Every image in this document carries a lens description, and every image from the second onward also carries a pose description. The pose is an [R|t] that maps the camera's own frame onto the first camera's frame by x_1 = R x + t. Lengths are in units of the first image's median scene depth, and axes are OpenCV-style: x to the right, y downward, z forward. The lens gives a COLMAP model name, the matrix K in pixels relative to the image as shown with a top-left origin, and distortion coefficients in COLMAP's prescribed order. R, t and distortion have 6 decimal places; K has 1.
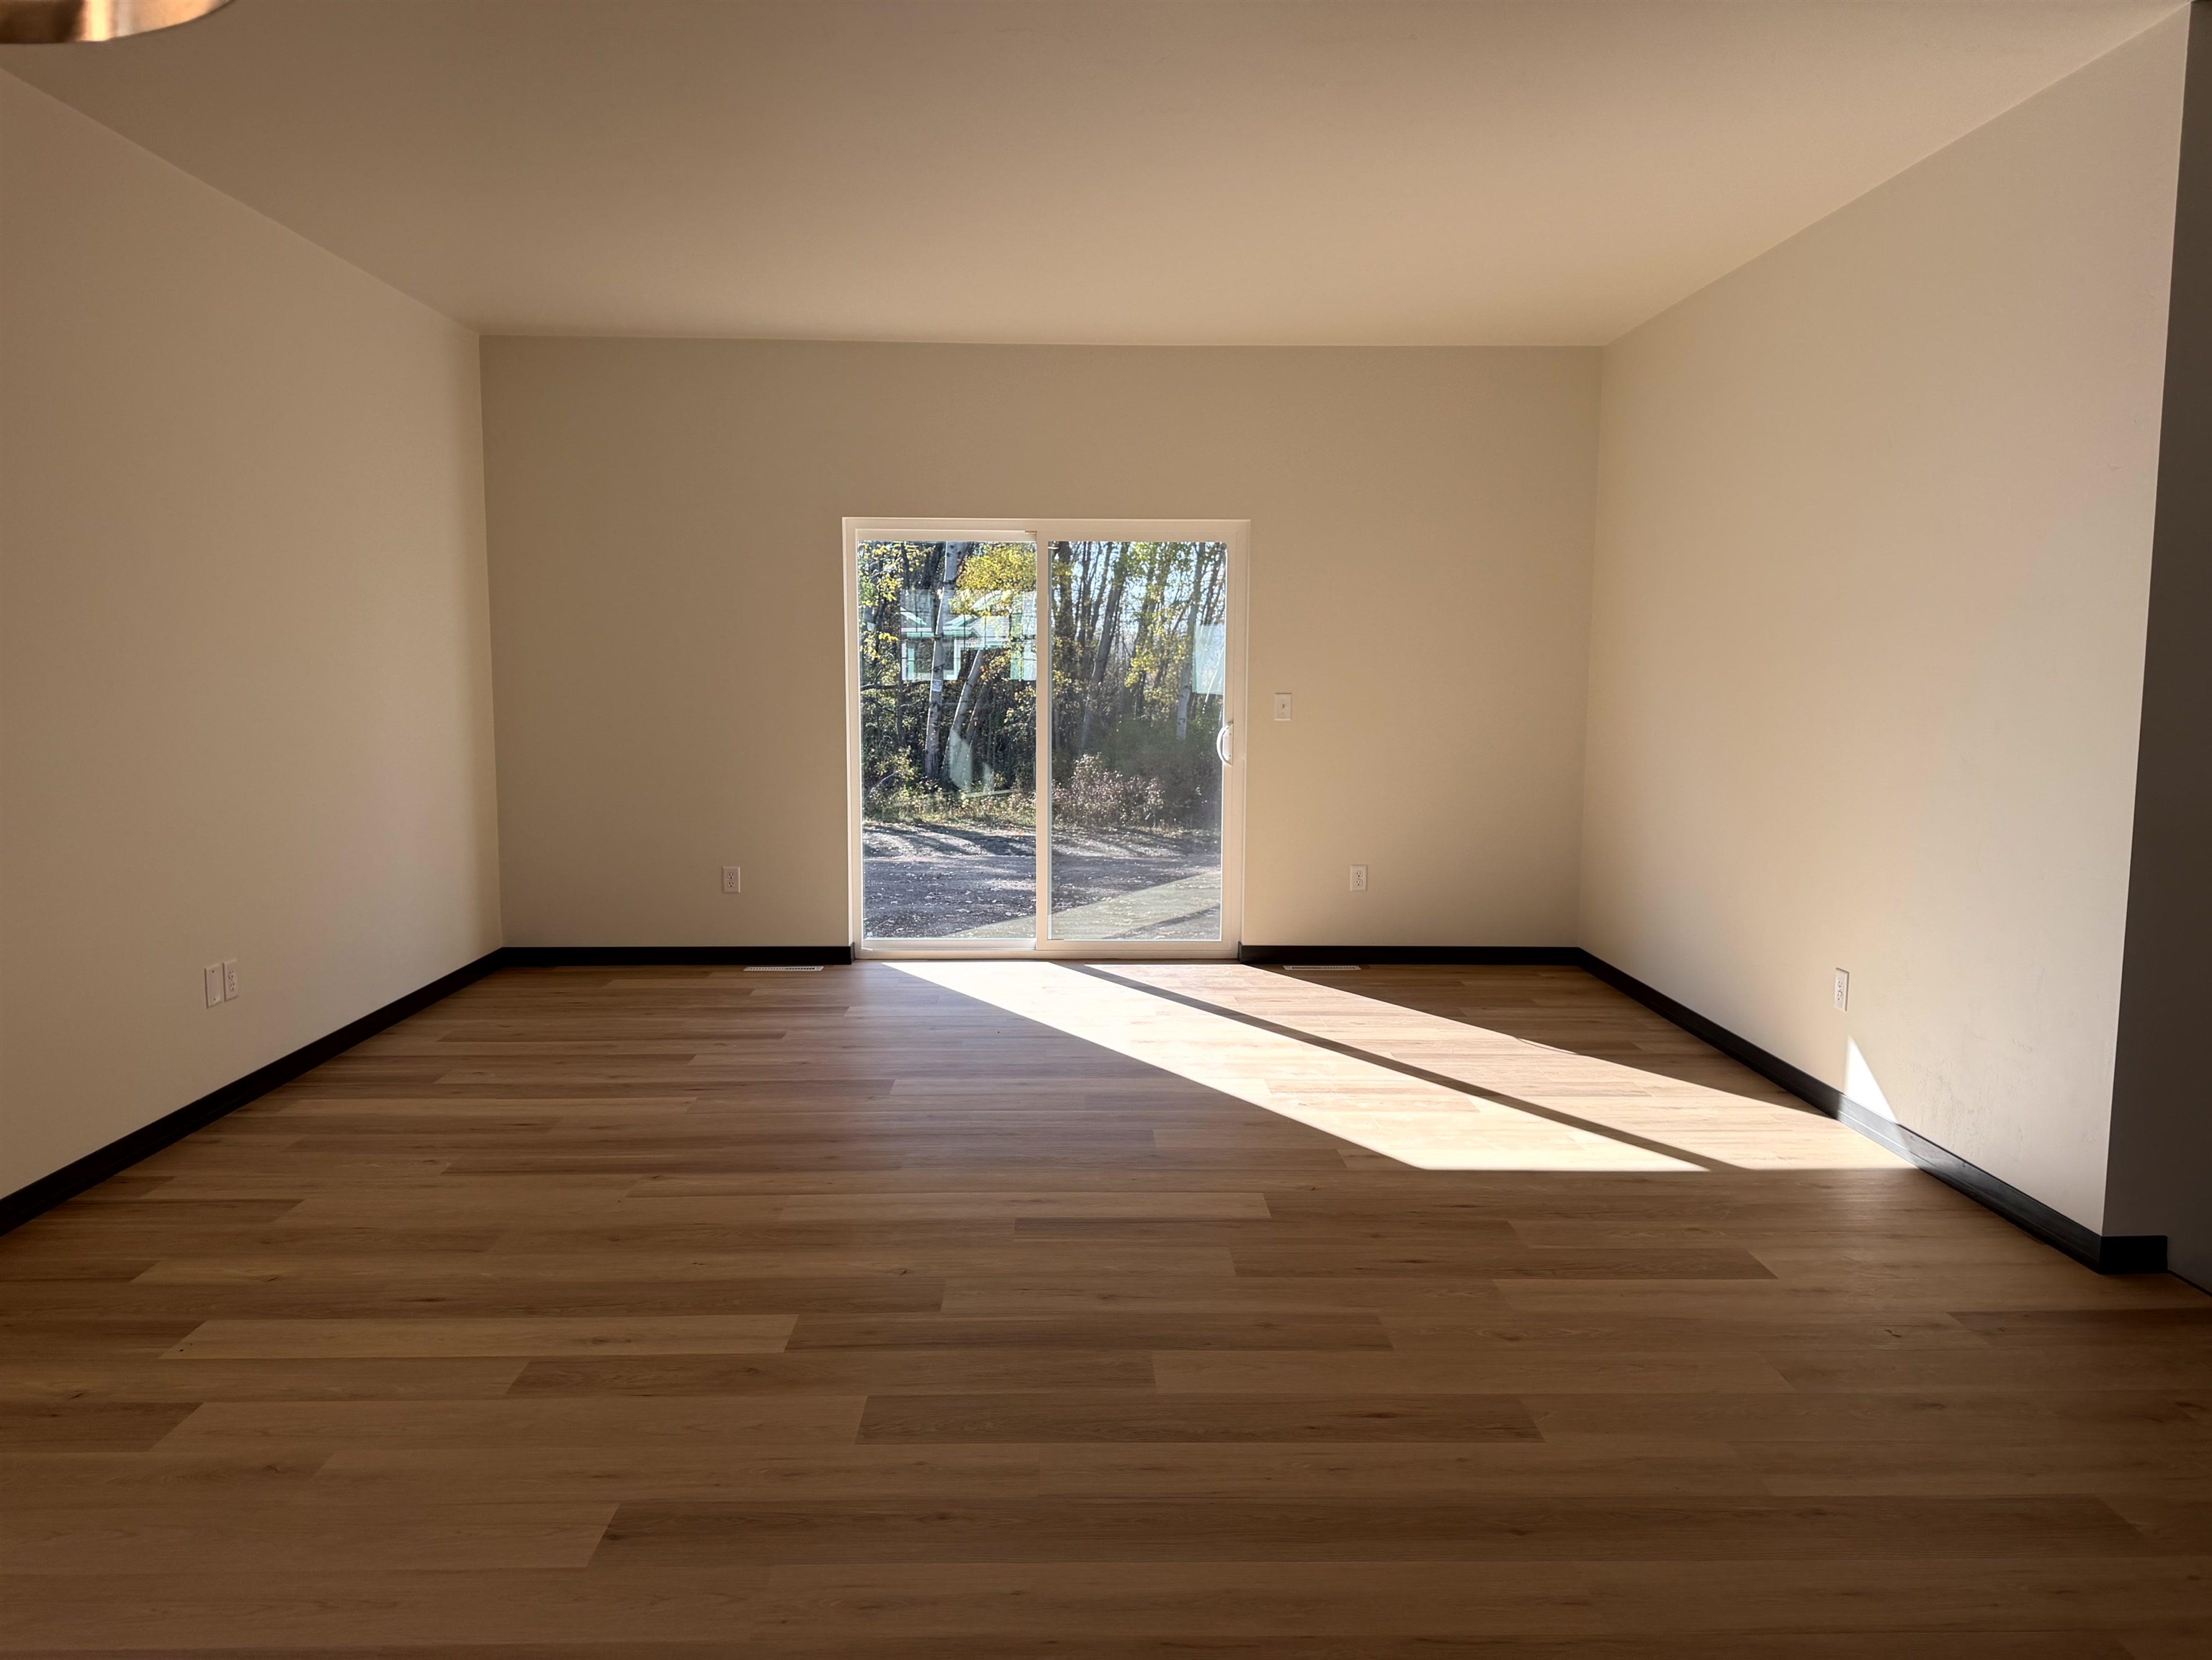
lens RADIAL K [[1553.4, 0, 1100.1], [0, 1553.4, 816.8], [0, 0, 1]] dist [0.147167, -0.245408]
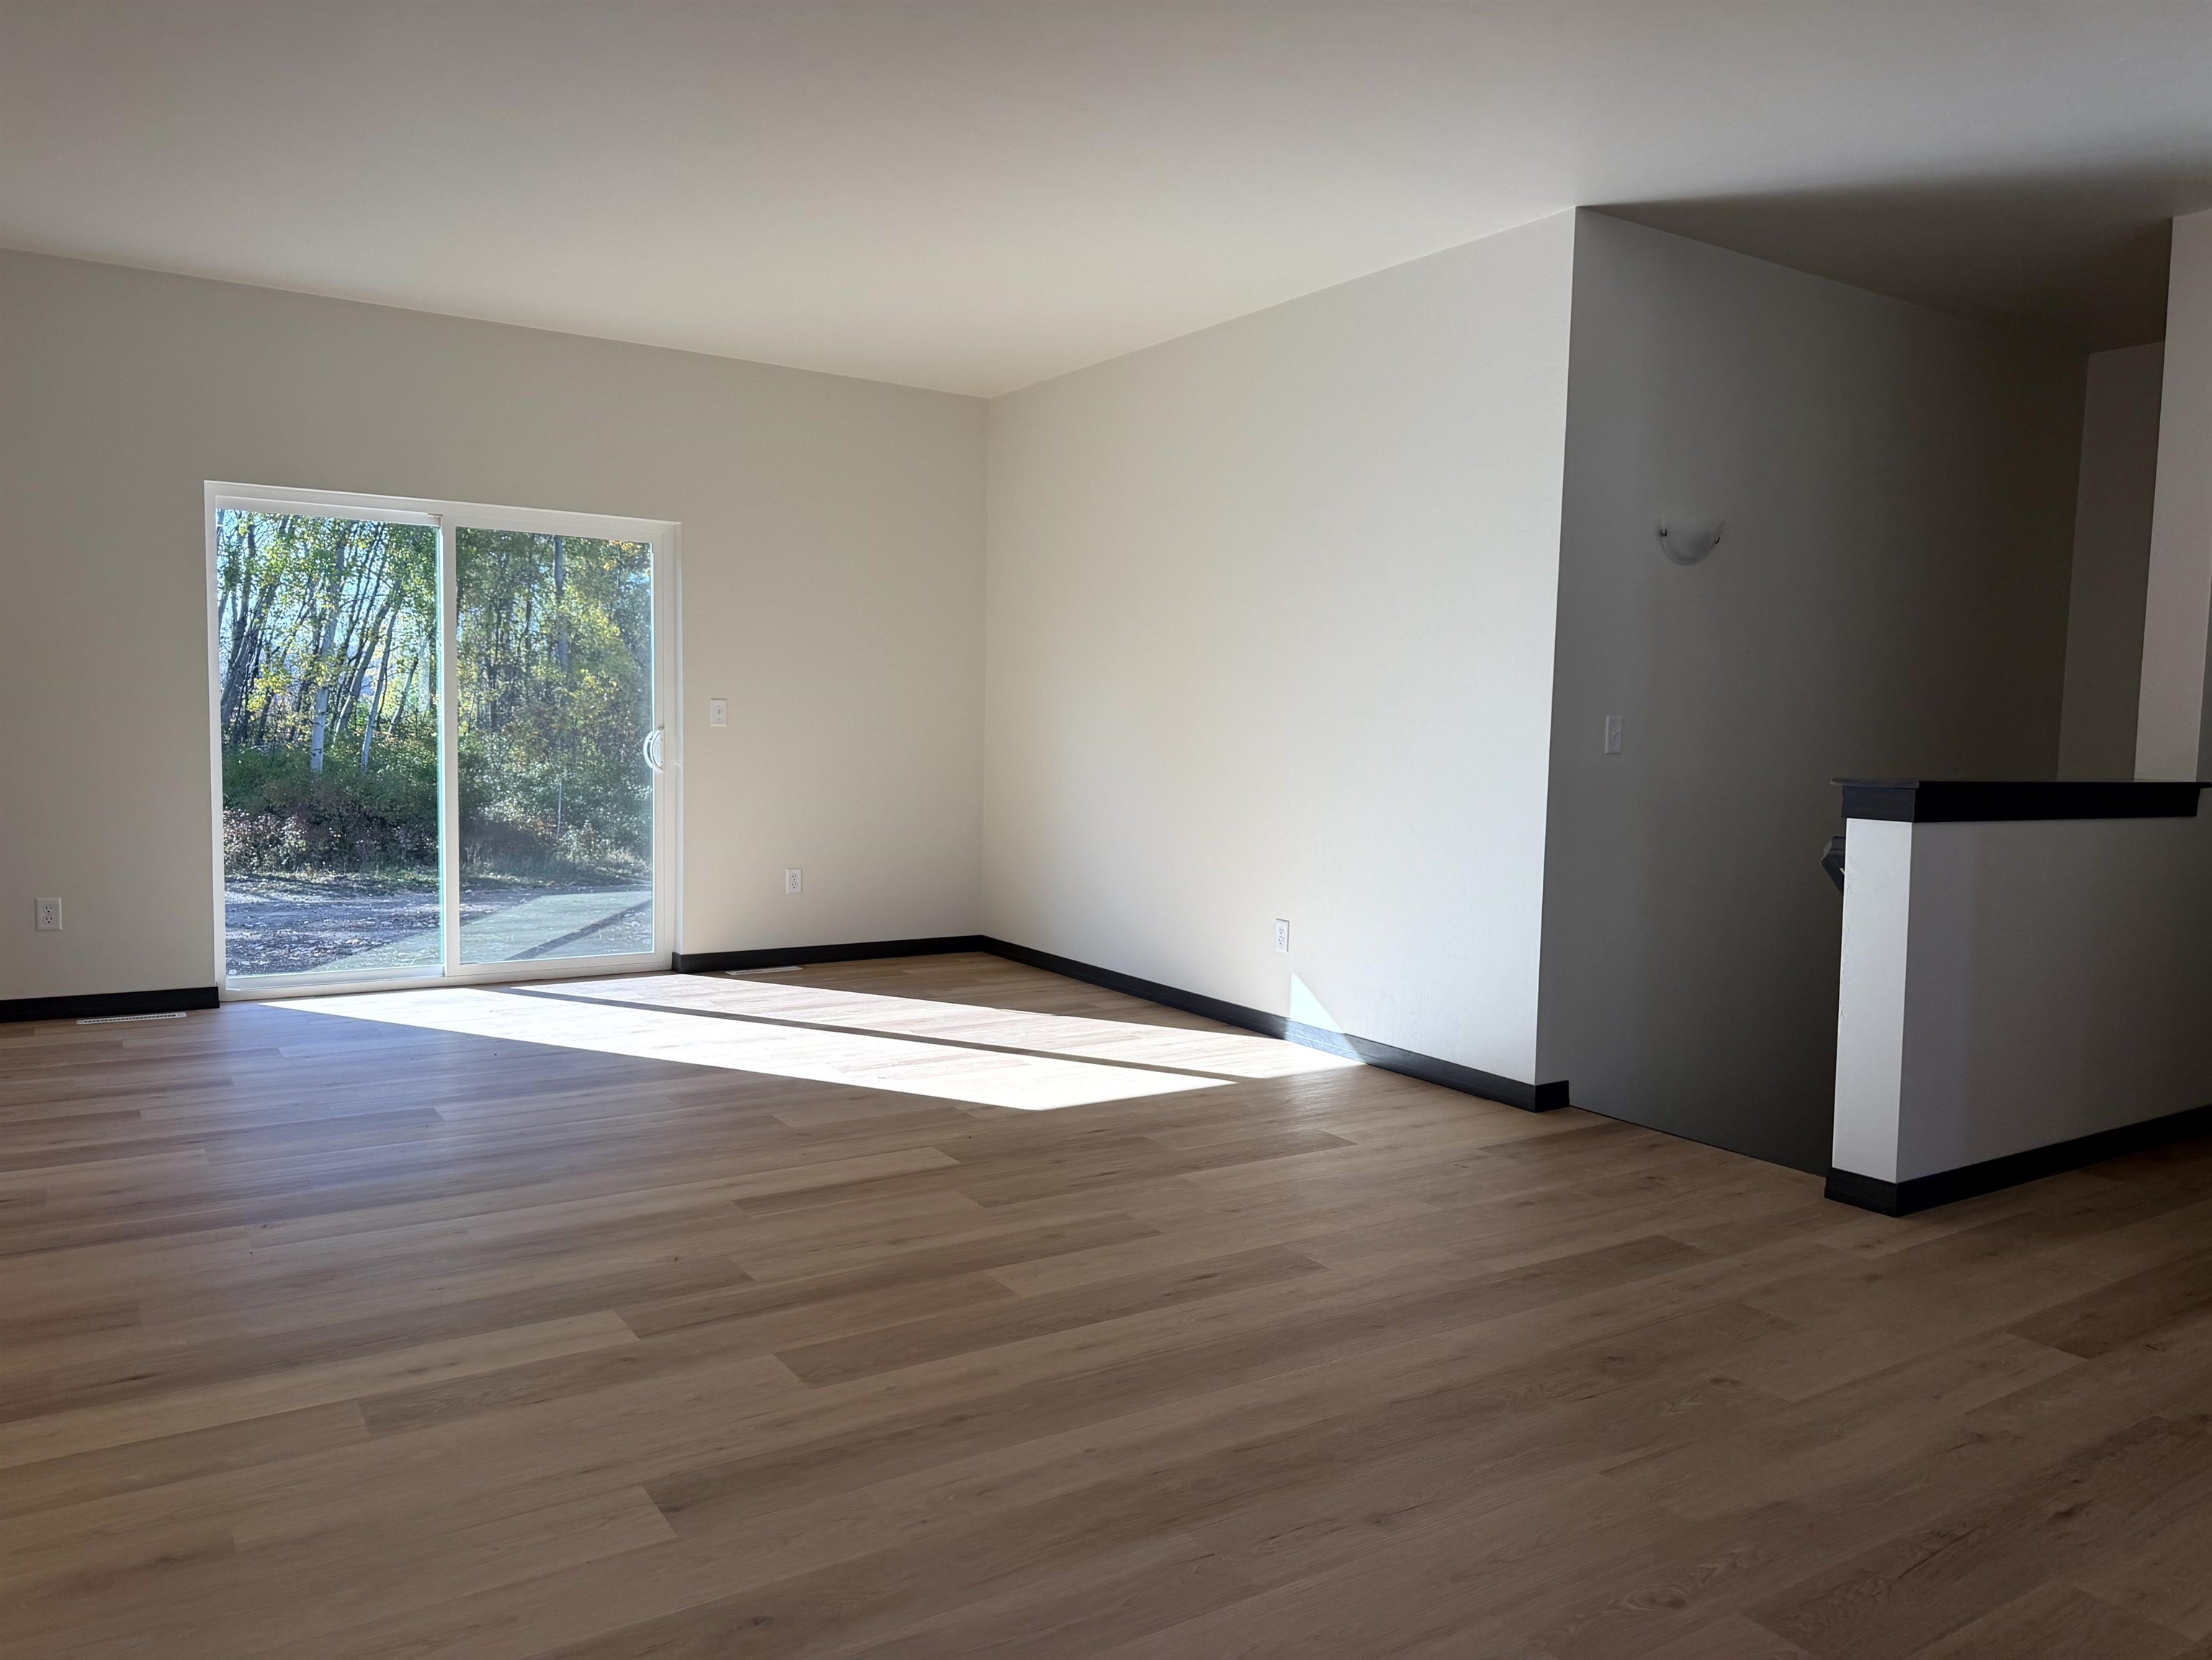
lens RADIAL K [[1557.5, 0, 1106.0], [0, 1557.5, 830.0], [0, 0, 1]] dist [0.109972, -0.144010]
pose [[0.849467, -0.023291, 0.527127, -0.308940], [0.032553, 0.999436, -0.008300, 0.032254], [-0.526636, 0.024210, 0.849746, 0.021149]]
